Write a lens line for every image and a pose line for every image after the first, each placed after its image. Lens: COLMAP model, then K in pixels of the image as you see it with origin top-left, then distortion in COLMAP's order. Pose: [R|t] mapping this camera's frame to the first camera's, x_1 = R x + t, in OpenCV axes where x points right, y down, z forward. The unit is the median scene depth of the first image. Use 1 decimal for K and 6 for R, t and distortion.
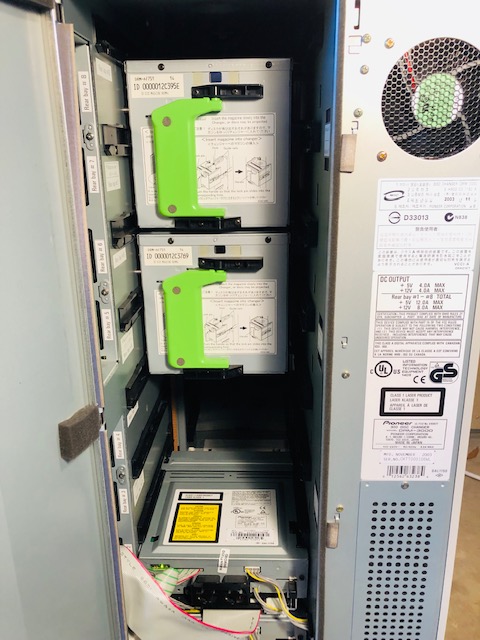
lens RADIAL K [[529.1, 0, 240.6], [0, 529.1, 323.6], [0, 0, 1]] dist [0.018420, -0.035243]
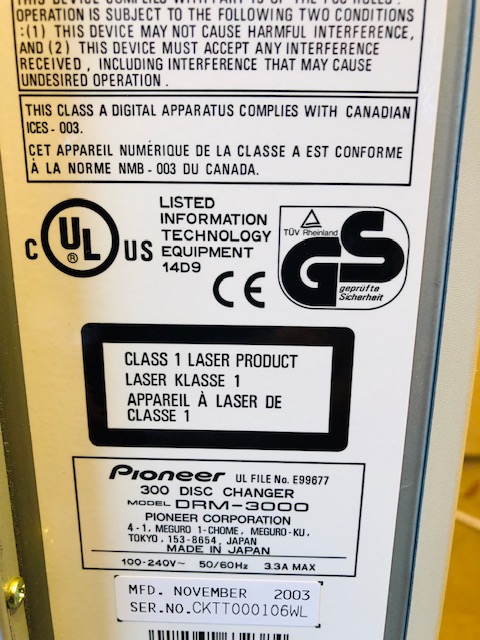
lens RADIAL K [[529.1, 0, 241.4], [0, 529.1, 322.2], [0, 0, 1]] dist [0.018420, -0.035243]
pose [[0.999717, 0.022382, 0.008041, 0.347887], [-0.022167, 0.999420, -0.025852, 0.129889], [-0.008615, 0.025666, 0.999633, 0.795593]]
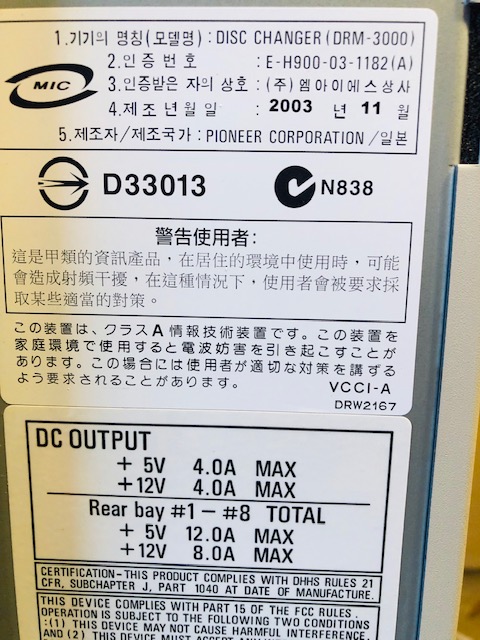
lens RADIAL K [[529.1, 0, 236.1], [0, 529.1, 318.8], [0, 0, 1]] dist [0.018420, -0.035243]
pose [[0.999611, 0.027863, -0.000823, 0.347428], [-0.027745, 0.991614, -0.126220, -0.106998], [-0.002701, 0.126194, 0.992002, 0.731865]]
